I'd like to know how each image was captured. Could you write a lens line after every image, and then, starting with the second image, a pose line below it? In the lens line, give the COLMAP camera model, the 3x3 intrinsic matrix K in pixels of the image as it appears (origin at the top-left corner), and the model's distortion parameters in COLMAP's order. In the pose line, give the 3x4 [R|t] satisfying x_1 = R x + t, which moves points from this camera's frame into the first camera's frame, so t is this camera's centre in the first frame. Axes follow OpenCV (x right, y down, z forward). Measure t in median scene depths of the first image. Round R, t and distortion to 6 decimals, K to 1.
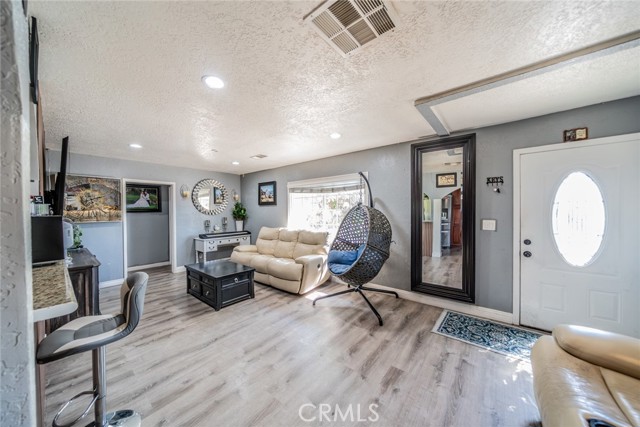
lens RADIAL K [[217.6, 0, 318.9], [0, 217.6, 213.8], [0, 0, 1]] dist [-0.007330, -0.000171]
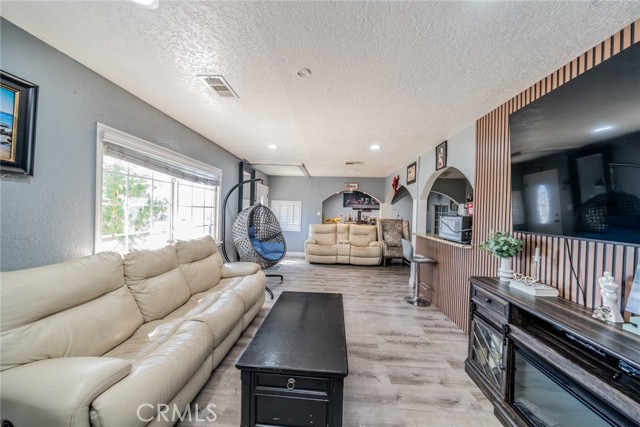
lens RADIAL K [[217.6, 0, 319.7], [0, 217.6, 213.8], [0, 0, 1]] dist [-0.007330, -0.000171]
pose [[-0.585438, -0.012380, 0.810623, -0.991121], [-0.010746, 0.999914, 0.007510, -0.003362], [-0.810646, -0.004314, -0.585520, 1.415649]]
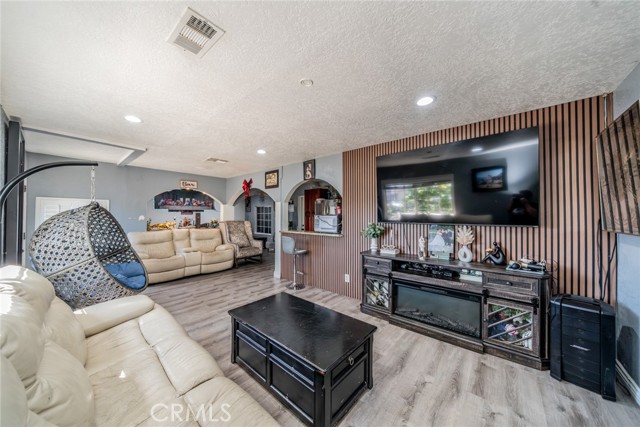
lens RADIAL K [[217.6, 0, 317.7], [0, 217.6, 213.4], [0, 0, 1]] dist [-0.007330, -0.000171]
pose [[-0.999498, 0.012374, 0.029152, -0.591558], [0.012378, 0.999923, -0.000040, -0.004184], [-0.029150, 0.000321, -0.999575, 1.690581]]
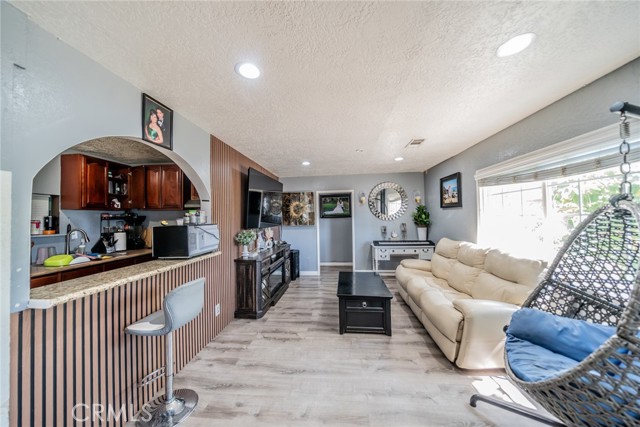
lens RADIAL K [[217.6, 0, 319.6], [0, 217.6, 212.4], [0, 0, 1]] dist [-0.007330, -0.000171]
pose [[0.550198, -0.019138, -0.834815, 0.204703], [0.003194, 0.999778, -0.020815, -0.018046], [0.835028, 0.008786, 0.550137, 0.421429]]
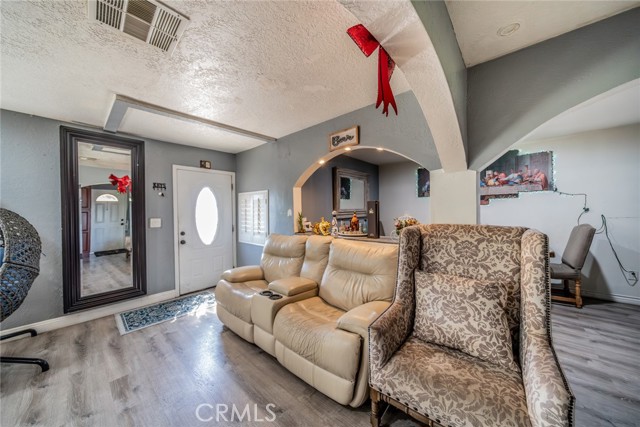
lens RADIAL K [[217.6, 0, 317.1], [0, 217.6, 212.5], [0, 0, 1]] dist [-0.007330, -0.000171]
pose [[0.047369, 0.001451, 0.998876, -0.299825], [0.024489, 0.999697, -0.002613, 0.016419], [-0.998577, 0.024586, 0.047319, 0.053825]]
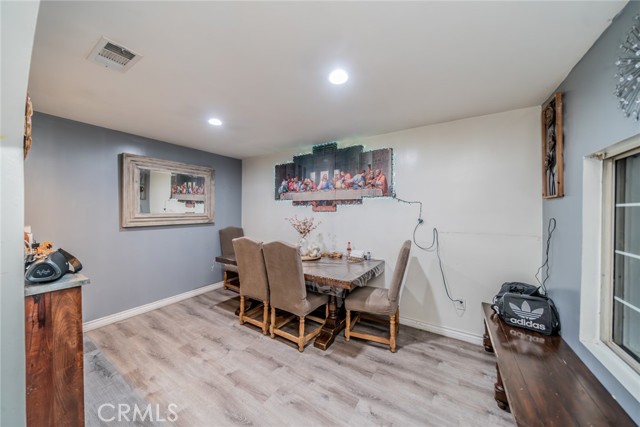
lens RADIAL K [[217.6, 0, 319.5], [0, 217.6, 211.5], [0, 0, 1]] dist [-0.007330, -0.000171]
pose [[-0.118127, 0.002498, 0.992995, -0.012151], [0.010723, 0.999942, -0.001240, -0.008222], [-0.992941, 0.010501, -0.118147, -0.669570]]
